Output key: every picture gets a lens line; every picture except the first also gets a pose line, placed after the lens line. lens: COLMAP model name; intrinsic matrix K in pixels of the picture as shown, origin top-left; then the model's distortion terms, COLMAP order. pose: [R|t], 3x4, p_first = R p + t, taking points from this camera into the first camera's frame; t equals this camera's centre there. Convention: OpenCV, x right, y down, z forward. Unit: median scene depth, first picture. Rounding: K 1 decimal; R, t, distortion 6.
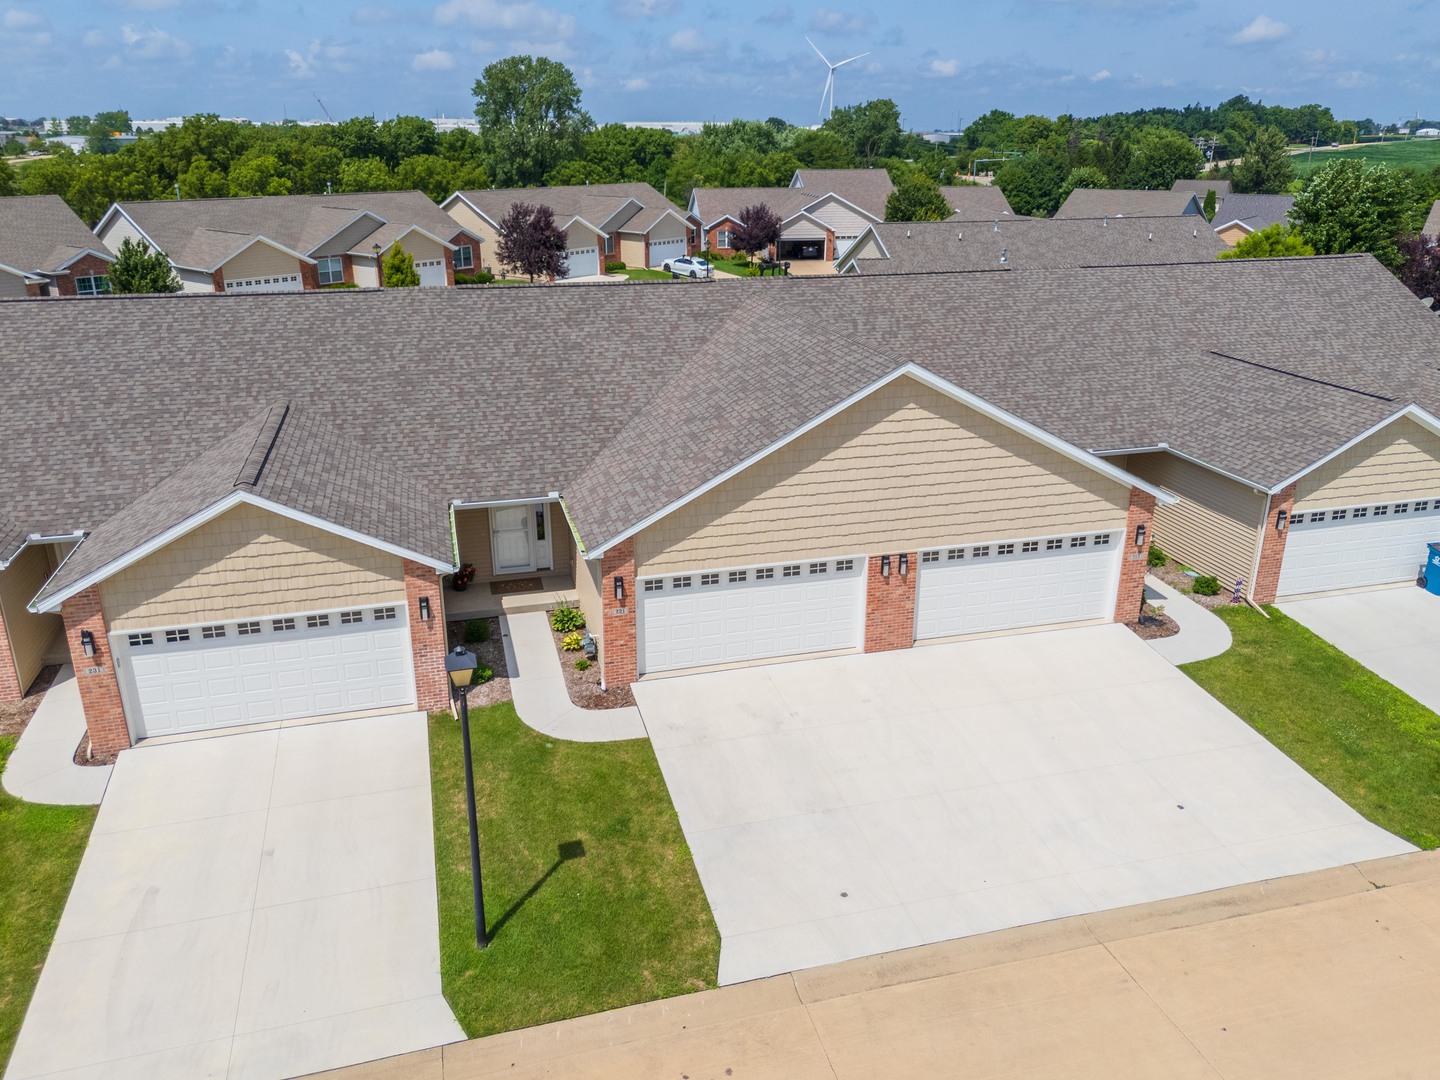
lens RADIAL K [[1104.2, 0, 720.0], [0, 1104.2, 540.0], [0, 0, 1]] dist [0.041155, -0.006933]
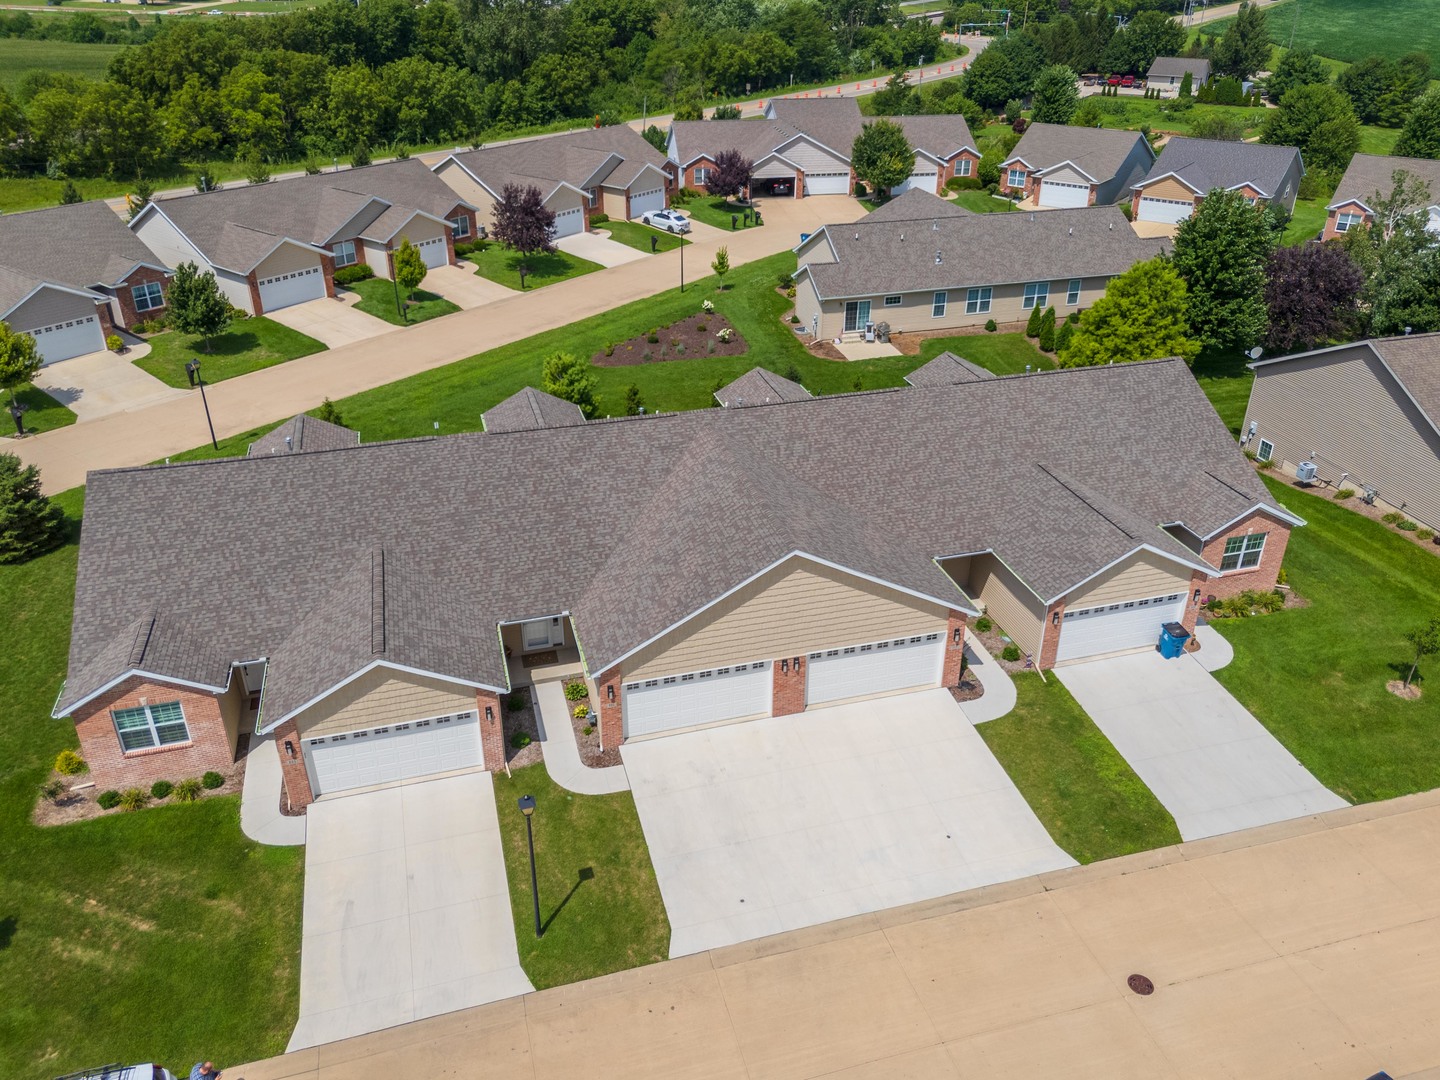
lens RADIAL K [[1100.7, 0, 720.0], [0, 1100.7, 540.0], [0, 0, 1]] dist [0.075499, -0.080456]
pose [[0.999933, -0.005312, 0.010251, 0.041646], [0.003802, 0.989843, 0.142112, -0.336083], [-0.010901, -0.142063, 0.989798, -0.446021]]
